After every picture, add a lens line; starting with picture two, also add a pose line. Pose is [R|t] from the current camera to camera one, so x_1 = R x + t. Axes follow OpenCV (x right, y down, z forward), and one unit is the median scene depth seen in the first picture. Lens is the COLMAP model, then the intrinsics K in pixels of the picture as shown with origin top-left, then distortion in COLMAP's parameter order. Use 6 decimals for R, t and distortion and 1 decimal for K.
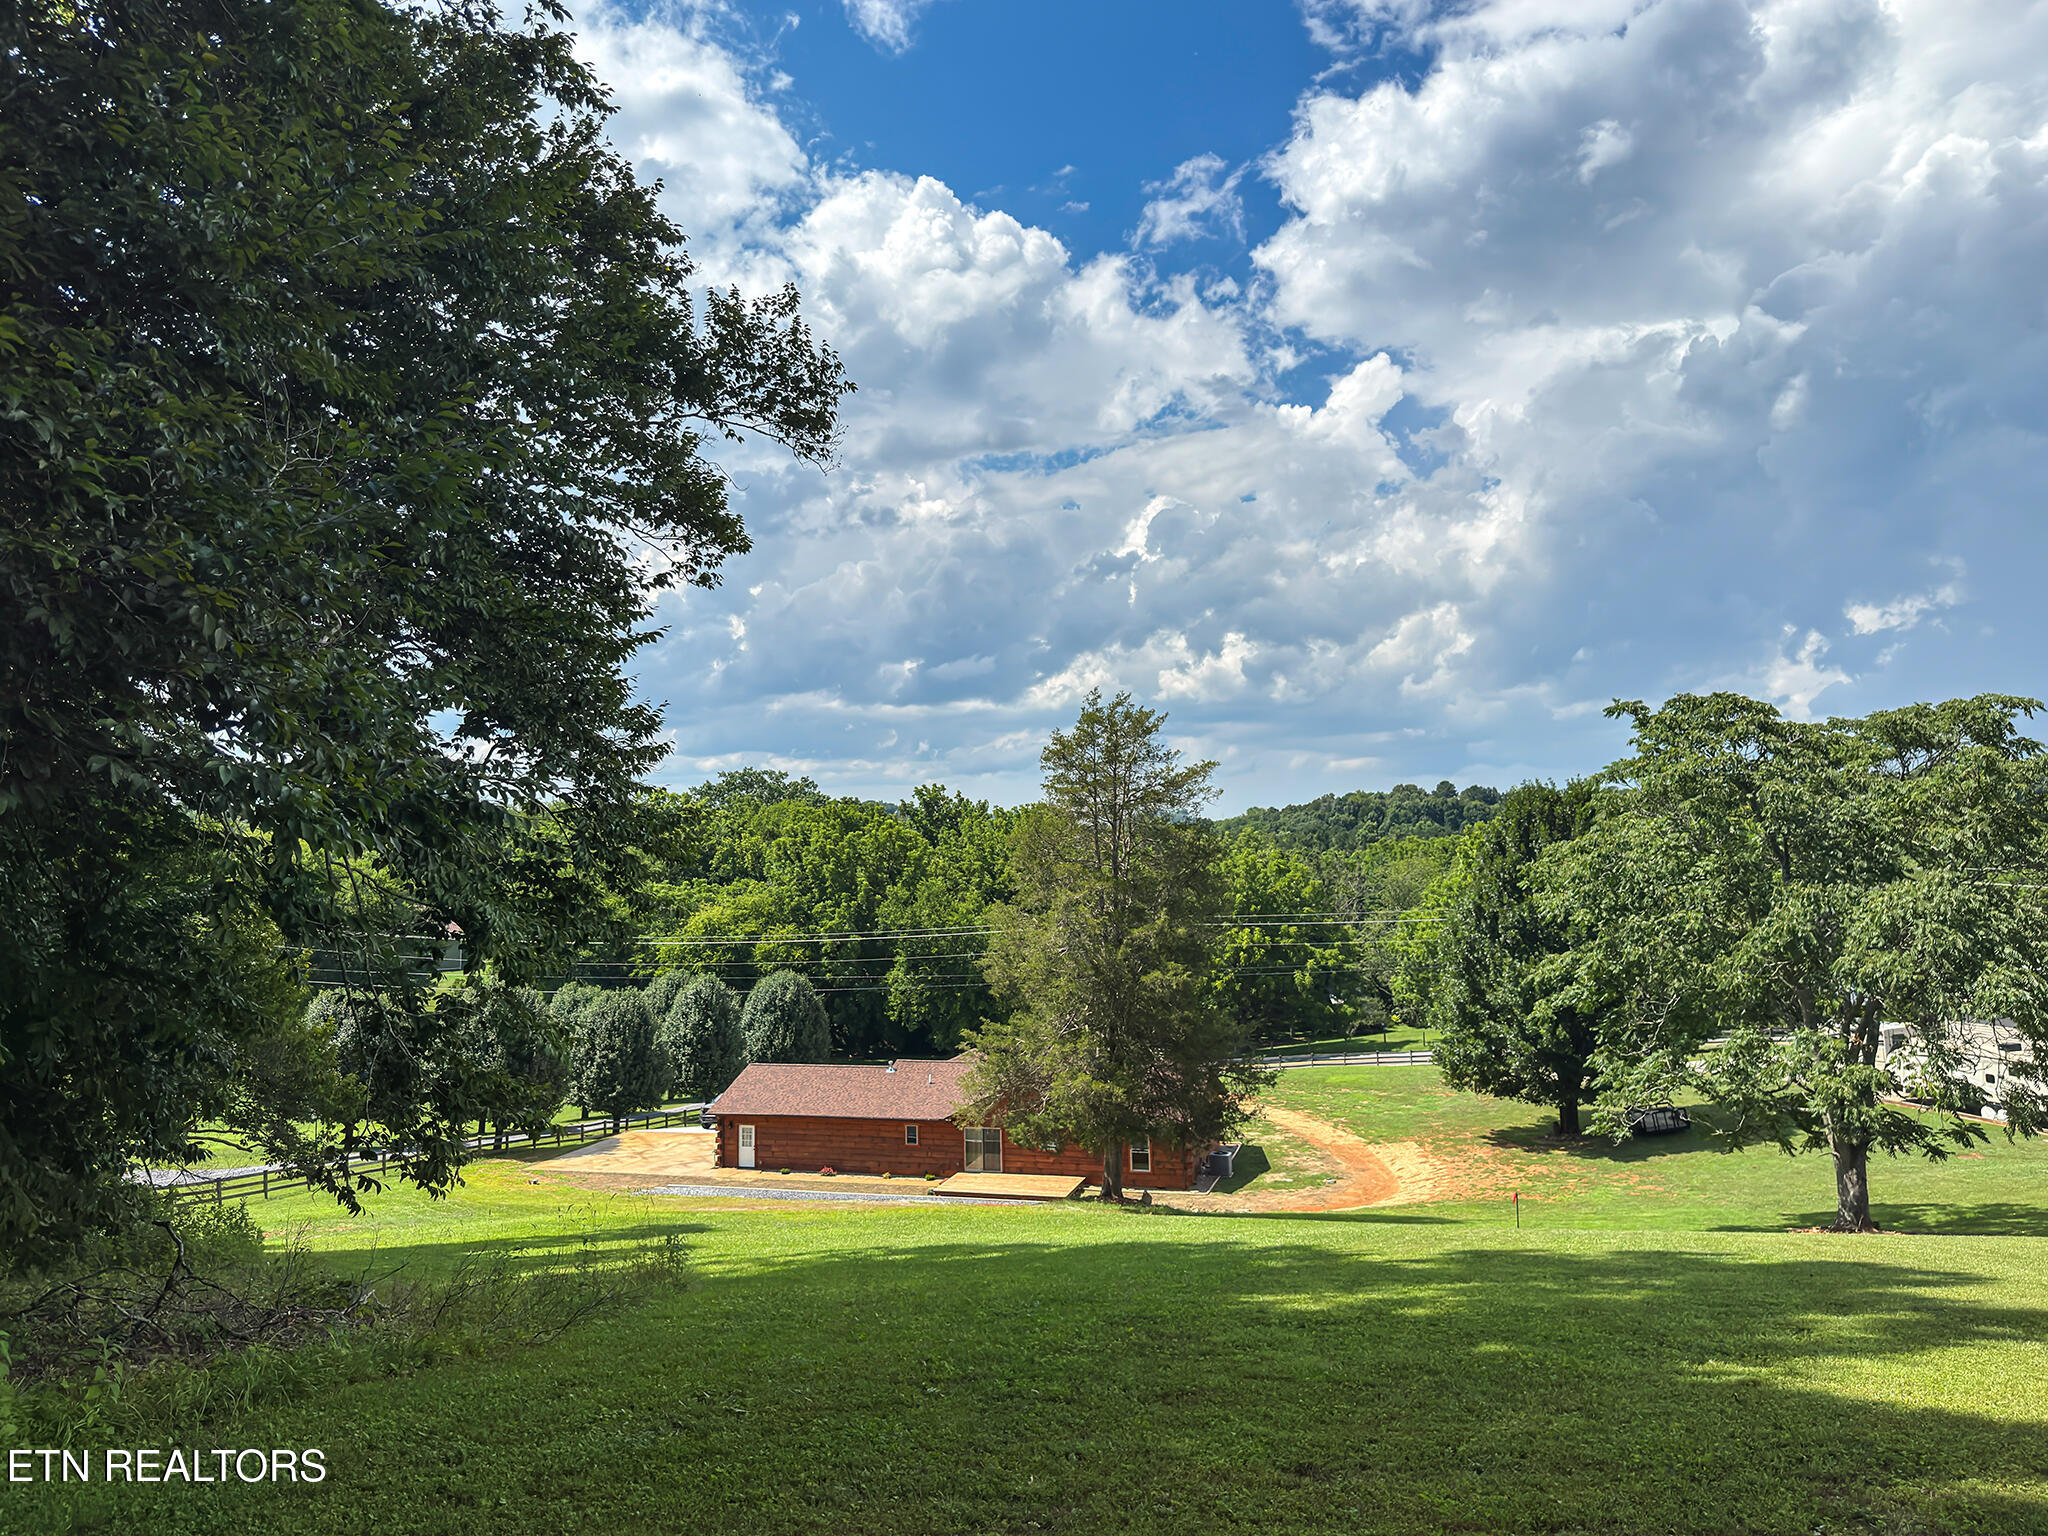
lens RADIAL K [[1408.9, 0, 1026.2], [0, 1408.9, 779.0], [0, 0, 1]] dist [0.162877, -0.299917]
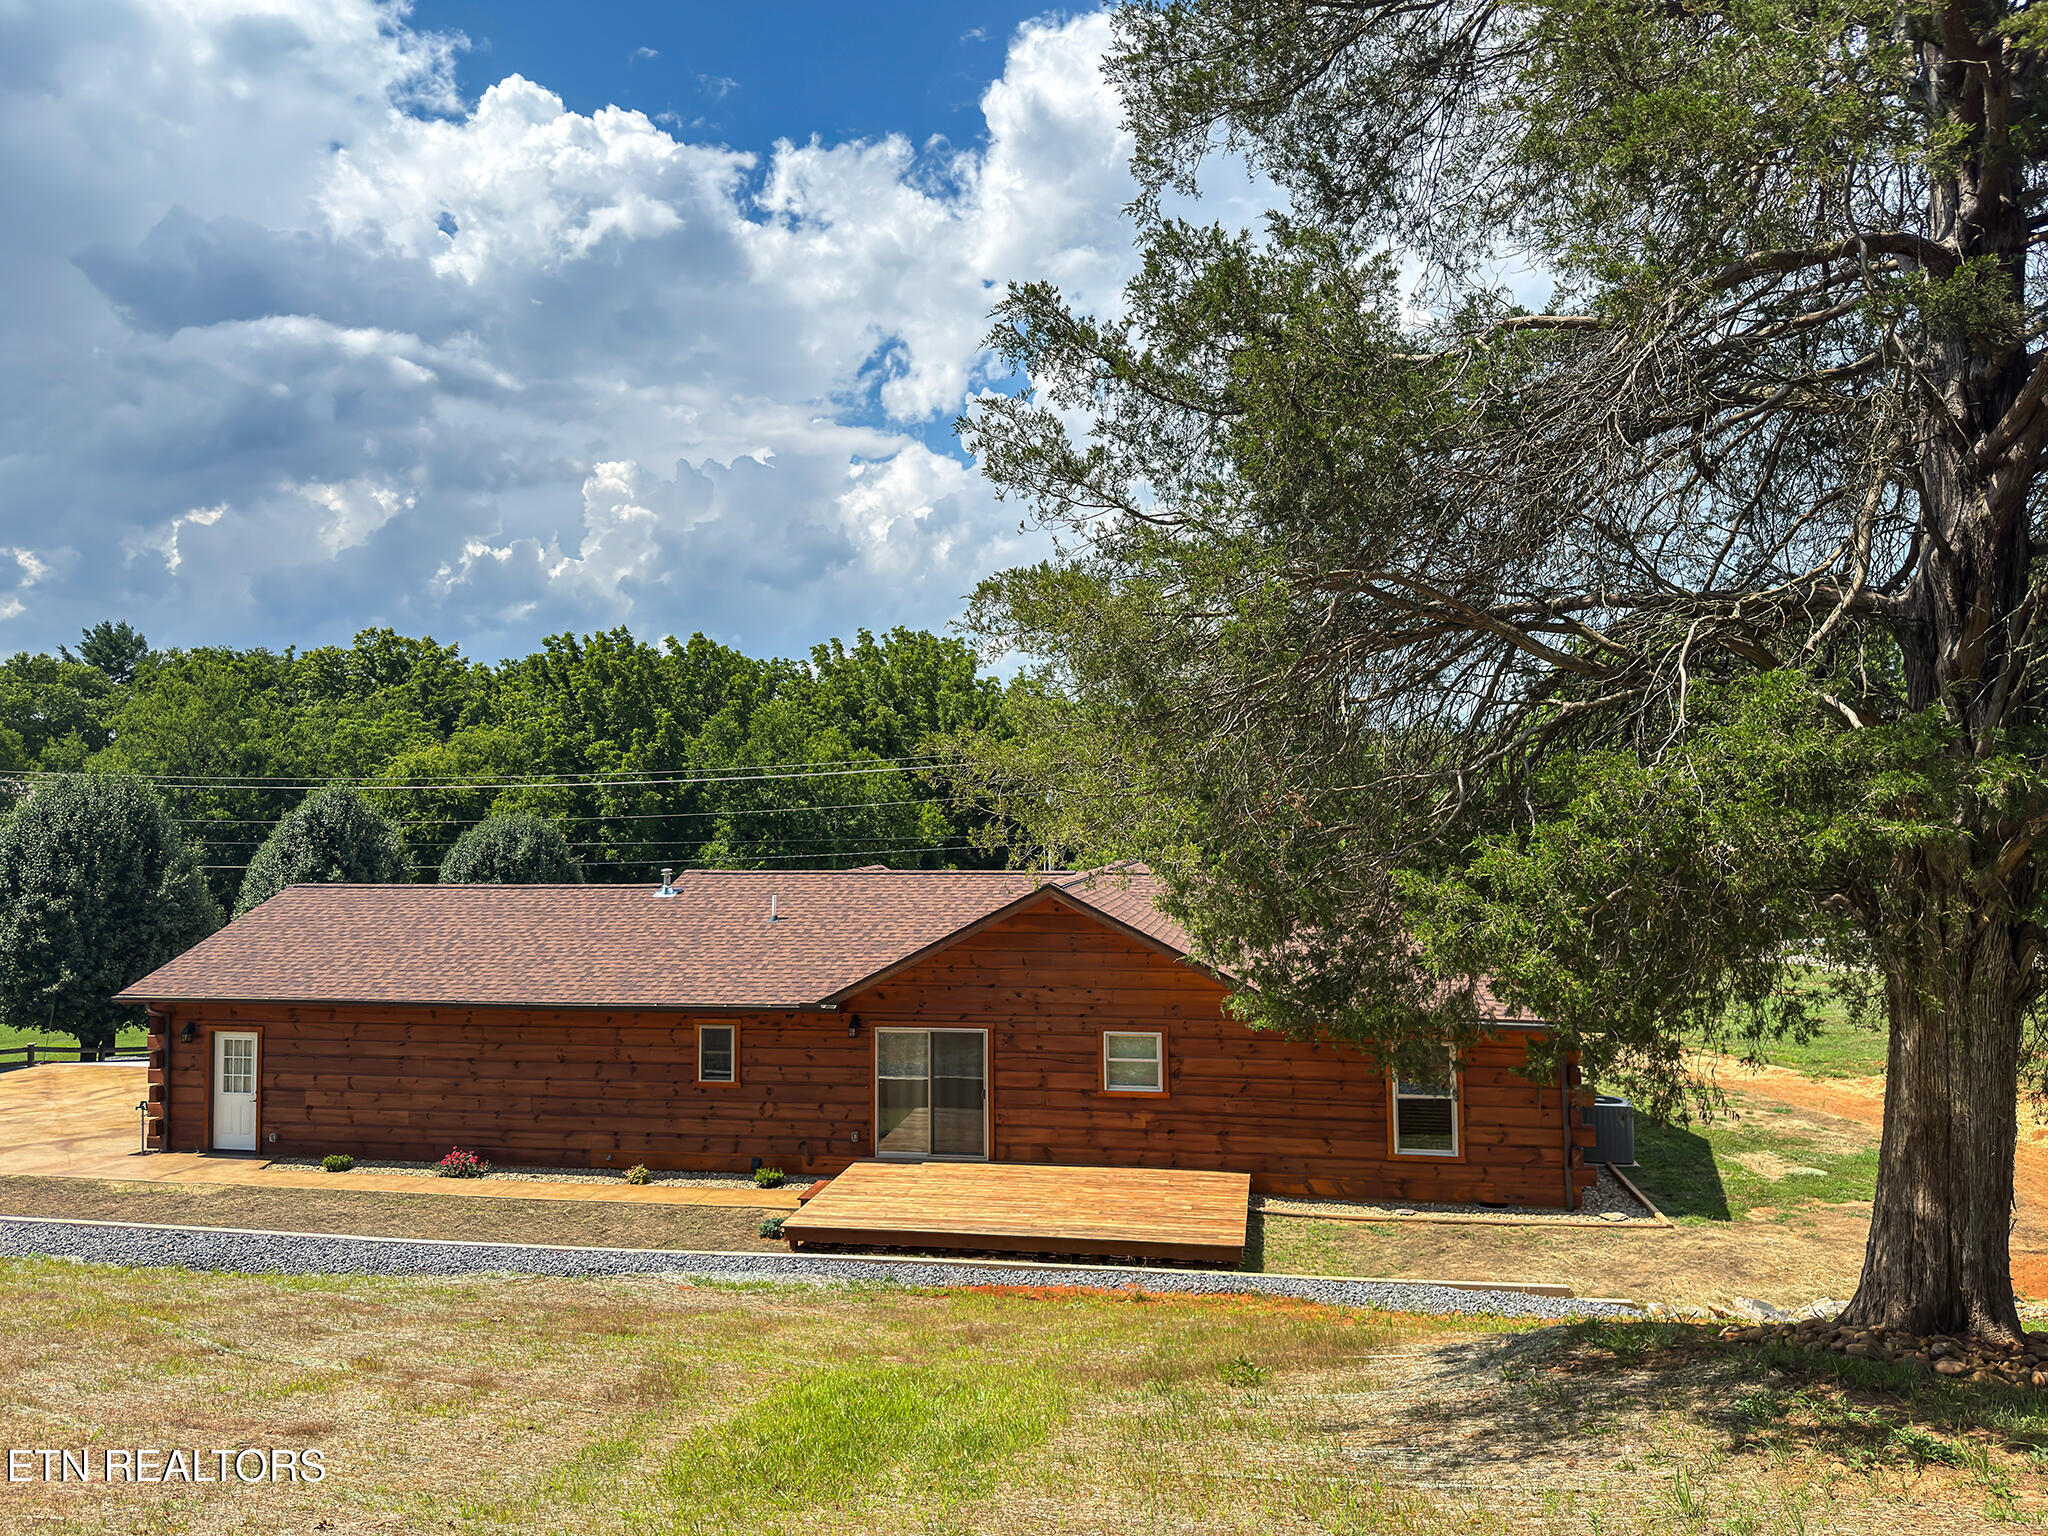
lens RADIAL K [[1430.4, 0, 1015.7], [0, 1430.4, 797.8], [0, 0, 1]] dist [0.082655, -0.109195]
pose [[0.994576, 0.013899, 0.103080, -0.044069], [-0.017564, 0.999243, 0.034726, 0.169265], [-0.102519, -0.036348, 0.994067, 0.629622]]
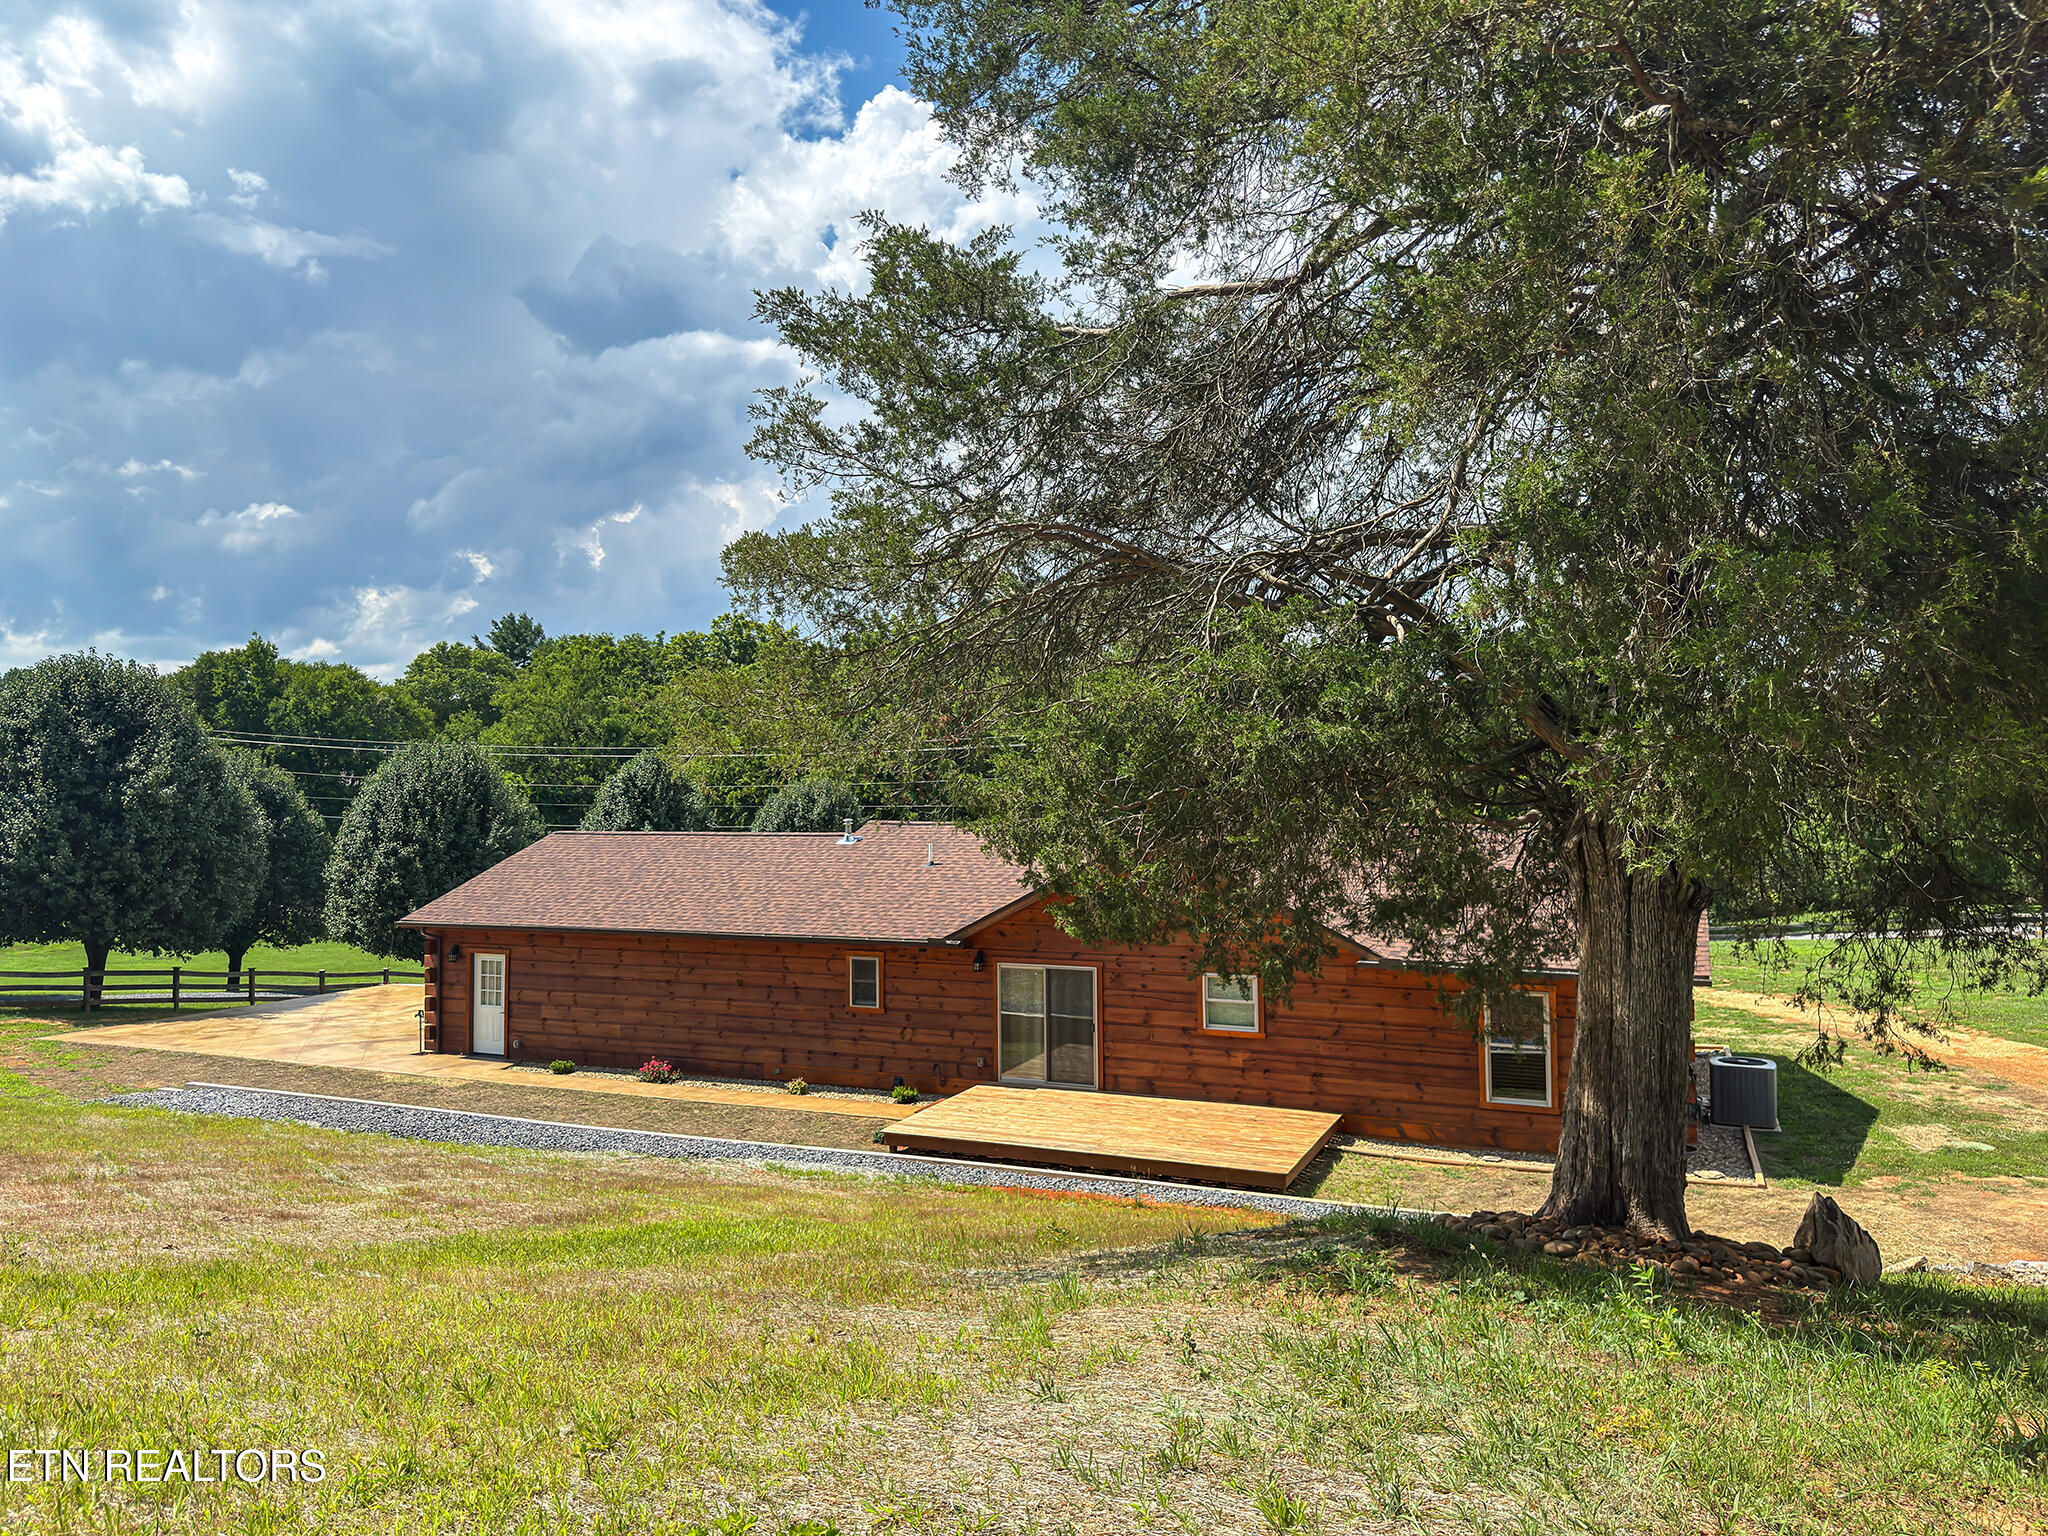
lens RADIAL K [[1408.9, 0, 1026.2], [0, 1408.9, 779.0], [0, 0, 1]] dist [0.162877, -0.299917]
pose [[0.991924, 0.011675, -0.126293, 0.008738], [-0.006000, 0.998959, 0.045227, 0.172042], [0.126690, -0.044105, 0.990961, 0.611258]]
